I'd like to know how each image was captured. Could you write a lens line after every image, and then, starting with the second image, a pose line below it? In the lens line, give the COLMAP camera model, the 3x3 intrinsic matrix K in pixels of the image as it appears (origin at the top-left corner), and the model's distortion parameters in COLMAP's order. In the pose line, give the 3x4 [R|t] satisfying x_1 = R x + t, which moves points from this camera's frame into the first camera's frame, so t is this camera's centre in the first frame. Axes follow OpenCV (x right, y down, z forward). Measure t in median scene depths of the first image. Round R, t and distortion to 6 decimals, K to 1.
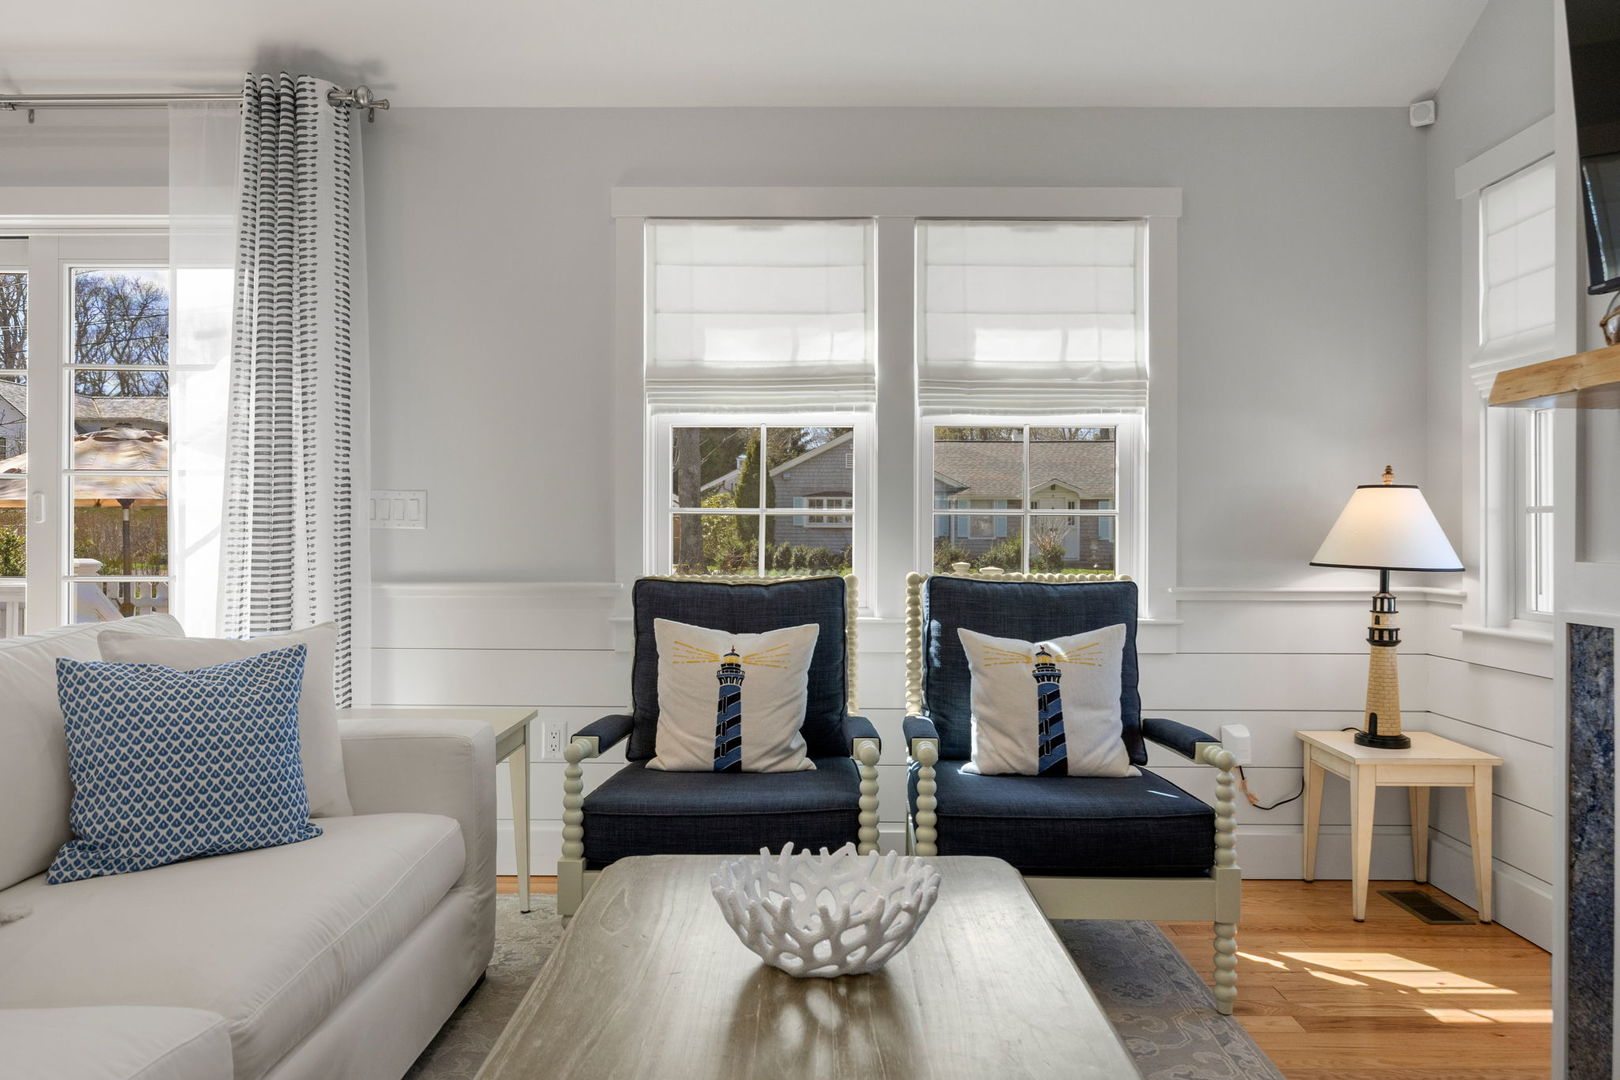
lens RADIAL K [[1214.8, 0, 802.5], [0, 1214.8, 528.1], [0, 0, 1]] dist [0.011637, 0.003714]
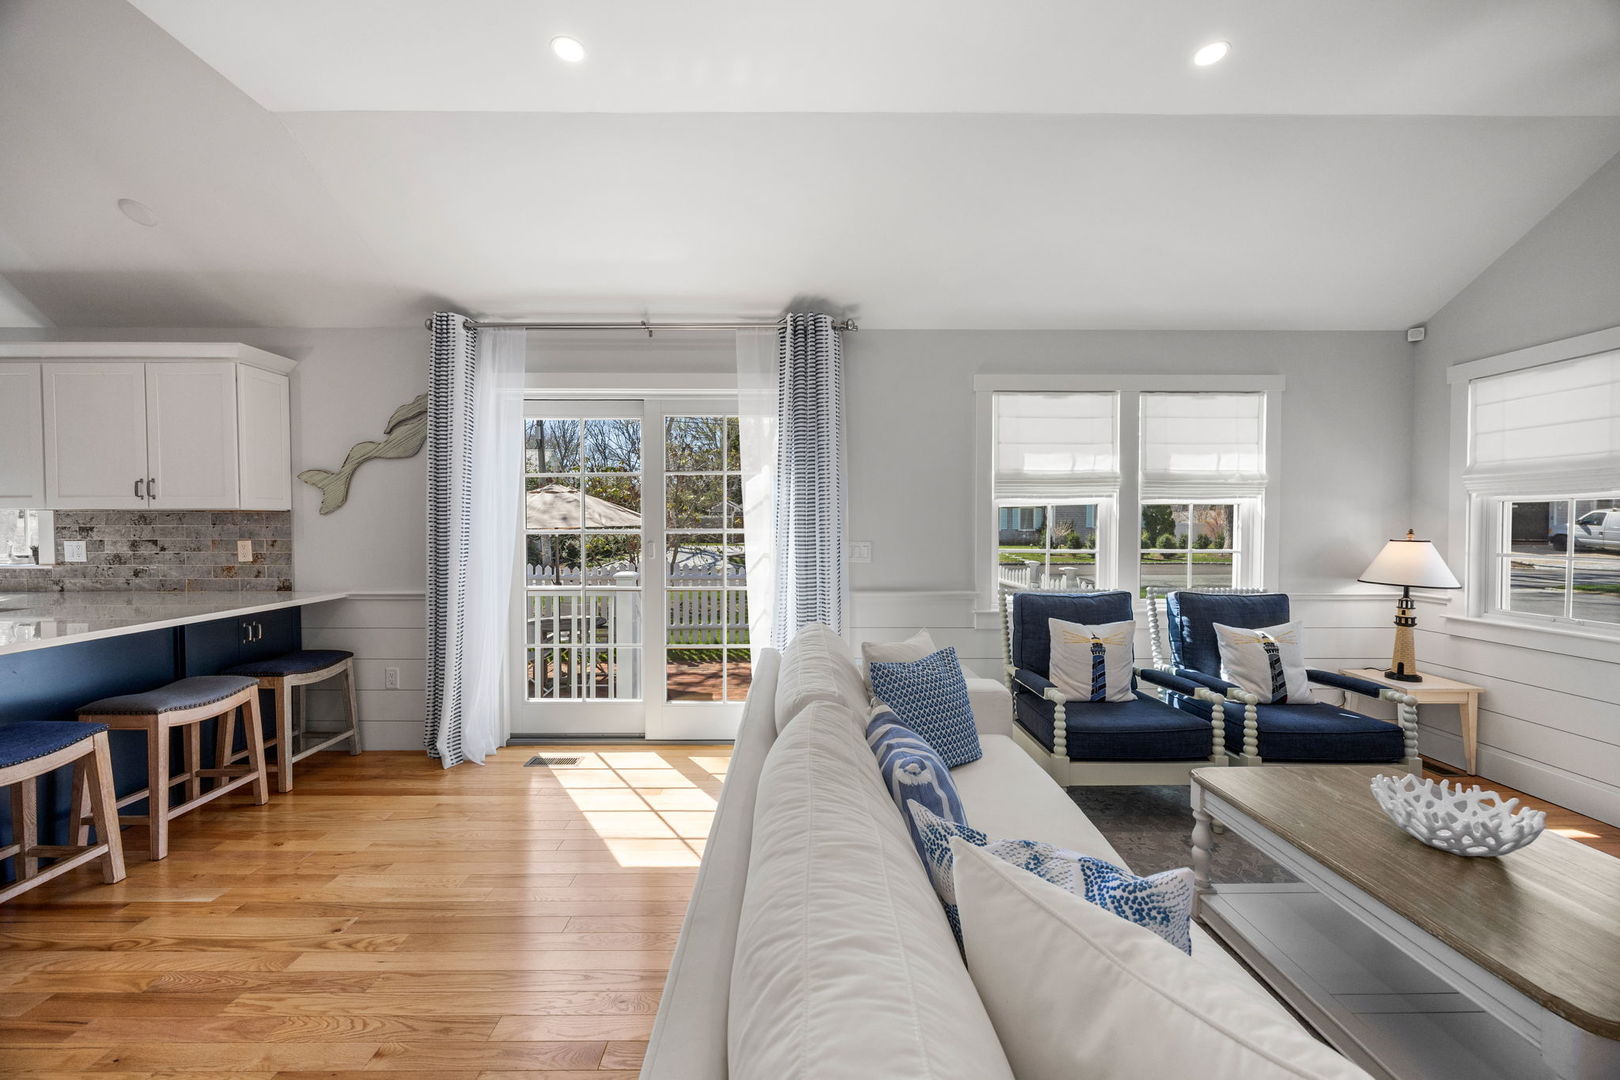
lens RADIAL K [[675.2, 0, 813.6], [0, 675.2, 537.0], [0, 0, 1]] dist [0.016645, 0.001989]
pose [[0.999399, -0.002560, 0.034564, -0.460016], [0.001638, 0.999642, 0.026689, -0.068485], [-0.034620, -0.026617, 0.999046, -0.007919]]
